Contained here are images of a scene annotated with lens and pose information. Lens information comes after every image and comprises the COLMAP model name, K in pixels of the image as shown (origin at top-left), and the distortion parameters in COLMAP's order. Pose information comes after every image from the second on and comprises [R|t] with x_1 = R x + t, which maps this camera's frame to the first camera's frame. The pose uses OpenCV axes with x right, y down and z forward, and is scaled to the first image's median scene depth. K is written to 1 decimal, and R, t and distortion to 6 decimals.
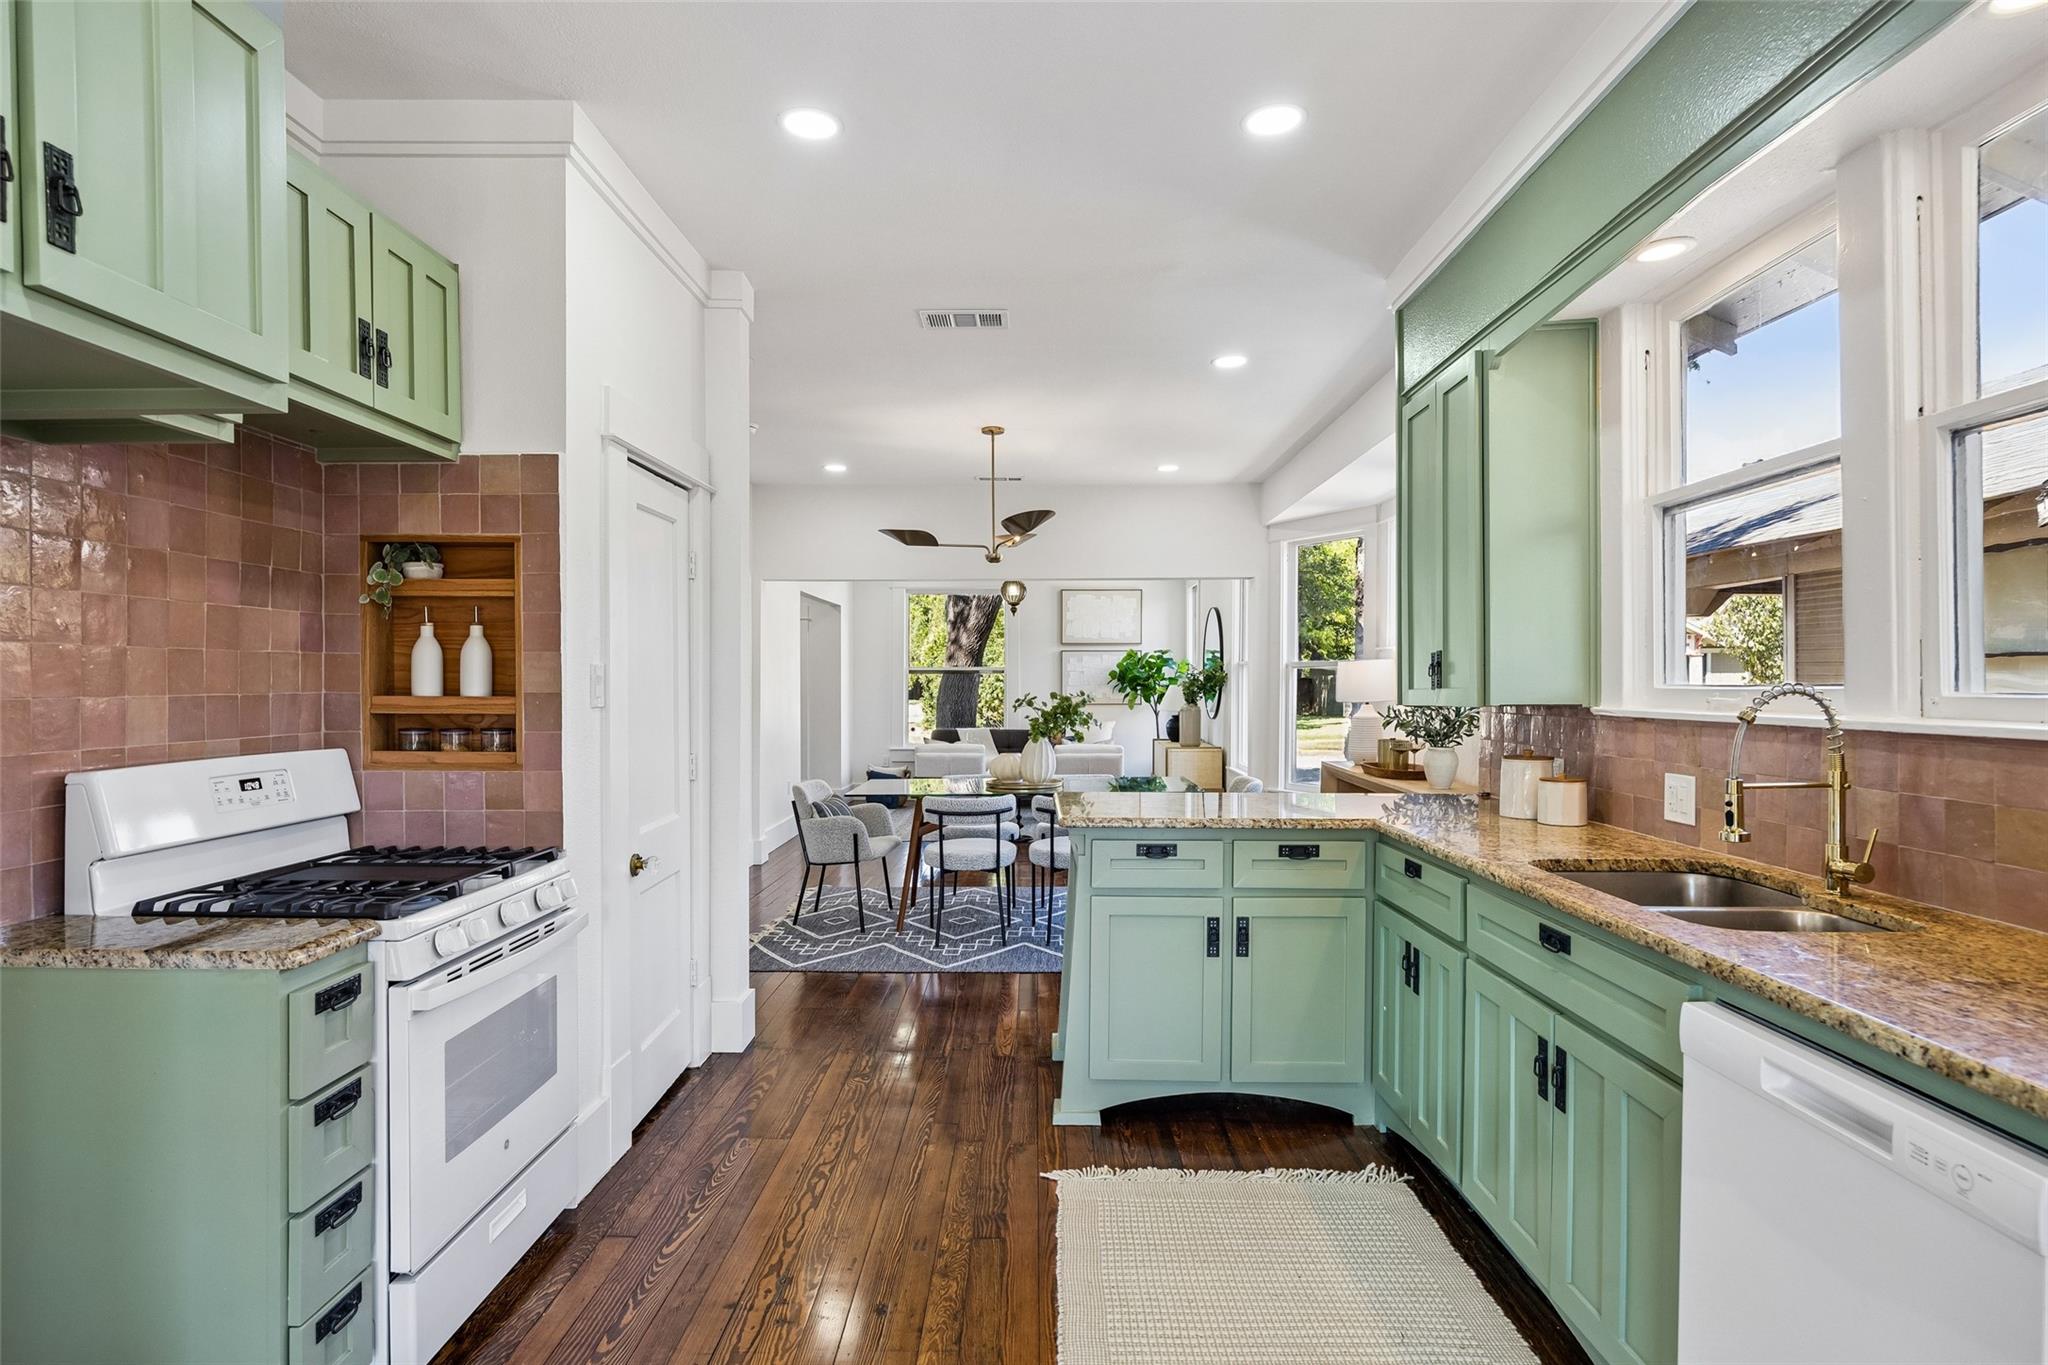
lens RADIAL K [[1066.4, 0, 1003.4], [0, 1066.4, 688.9], [0, 0, 1]] dist [-0.000412, 0.000299]
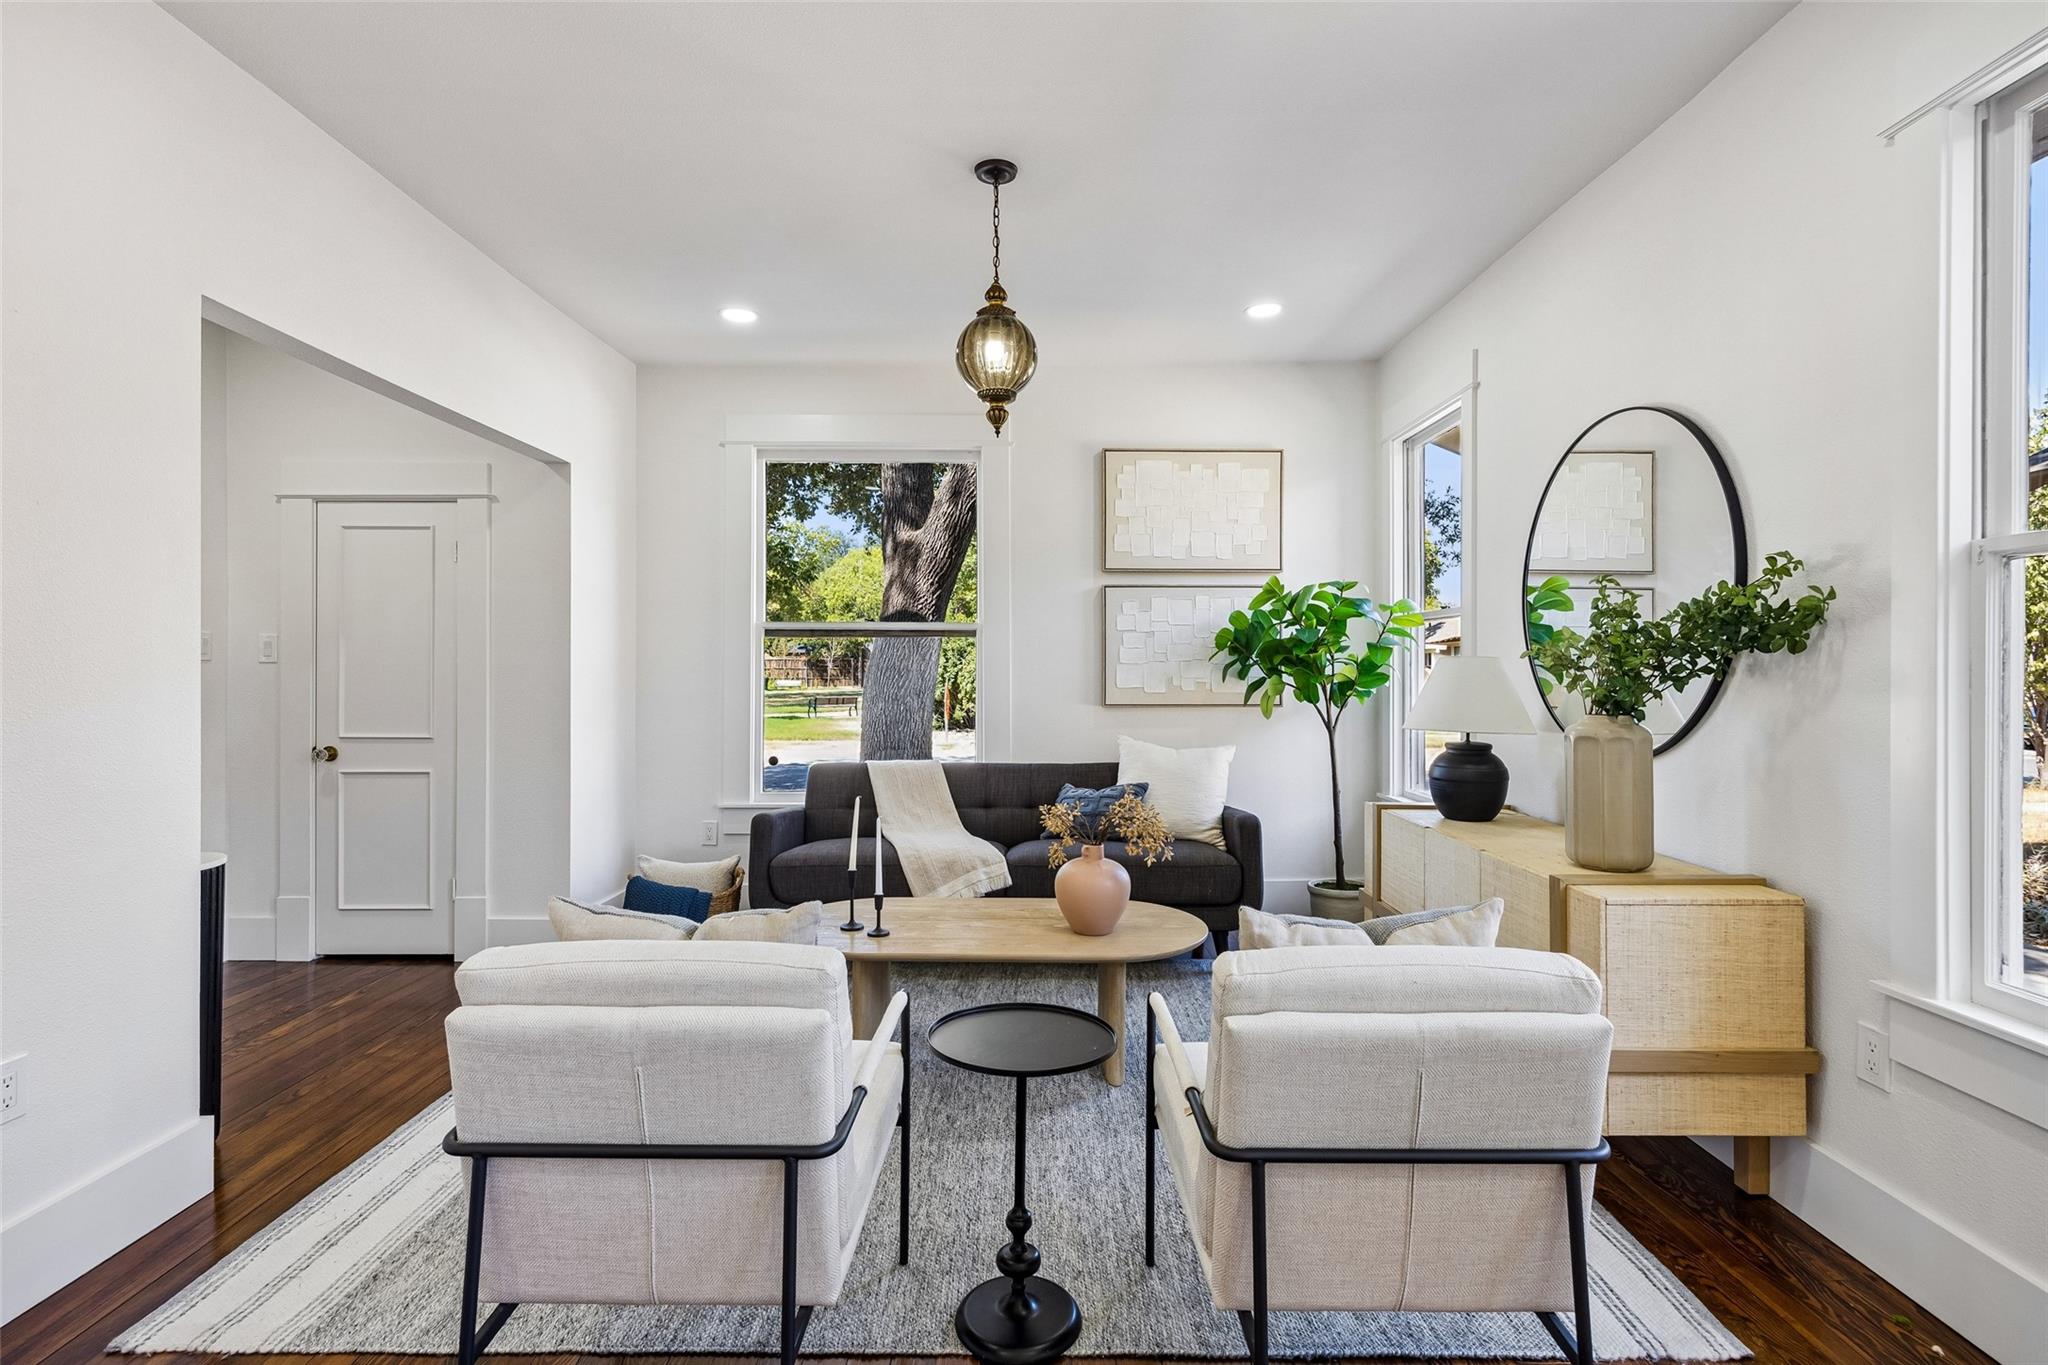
lens RADIAL K [[982.5, 0, 1024.0], [0, 982.5, 682.5], [0, 0, 1]] dist [0.009987, -0.000046]
pose [[0.999411, 0.000700, 0.034310, 0.006495], [-0.000856, 0.999989, 0.004555, 0.003227], [-0.034307, -0.004582, 0.999401, 0.588631]]
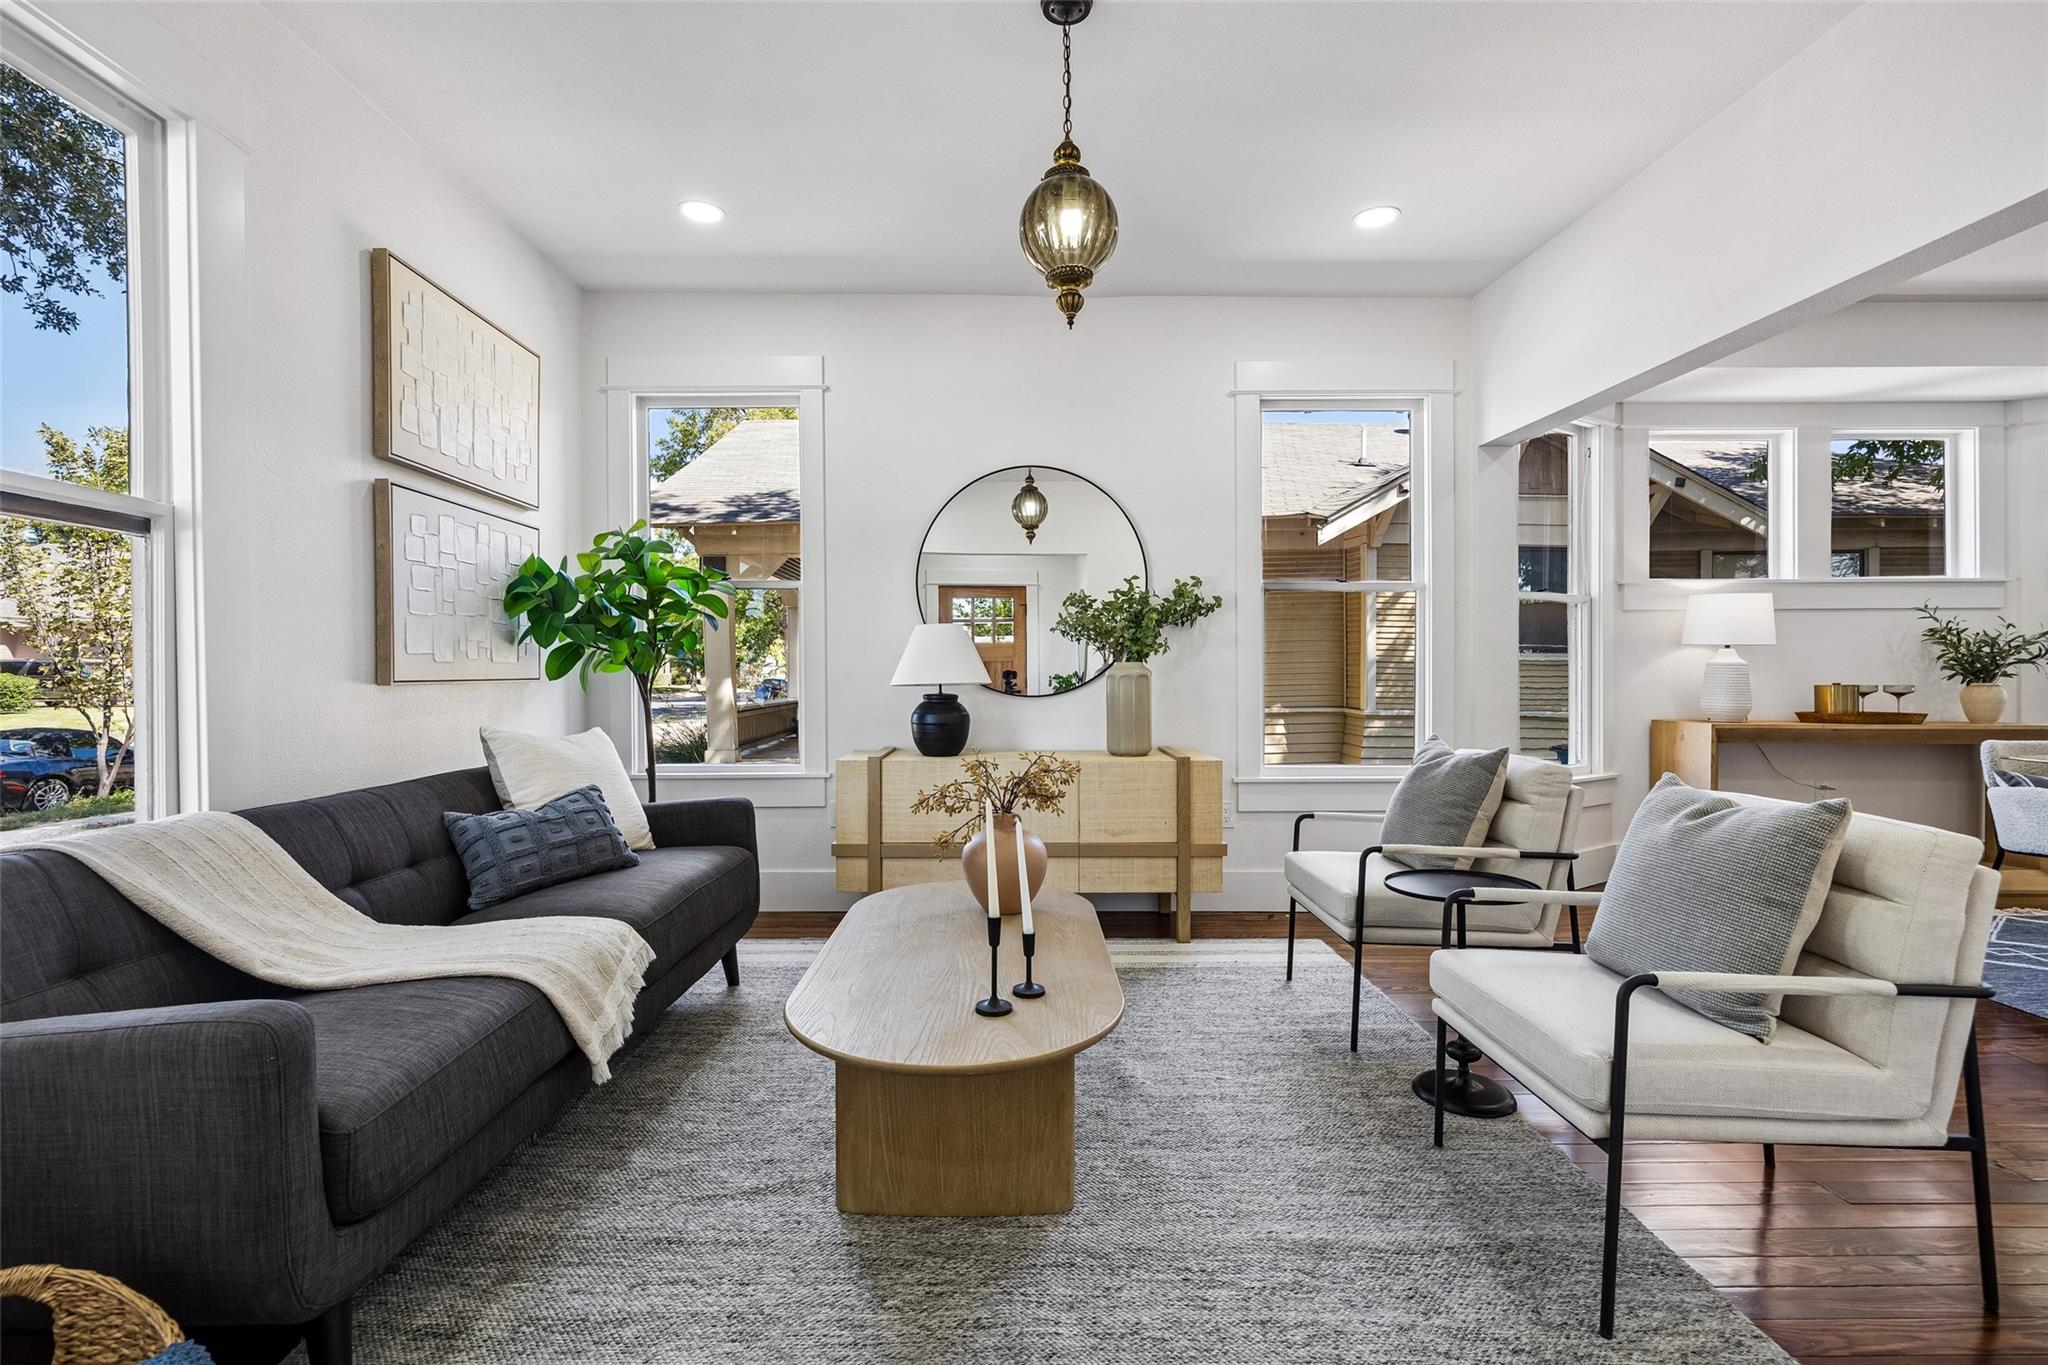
lens RADIAL K [[899.0, 0, 1022.0], [0, 899.0, 692.0], [0, 0, 1]] dist [-0.000900, -0.000282]
pose [[-0.035265, -0.024222, 0.999084, -0.178102], [0.011784, 0.999627, 0.024651, 0.013341], [-0.999309, 0.012642, -0.034966, 0.851289]]
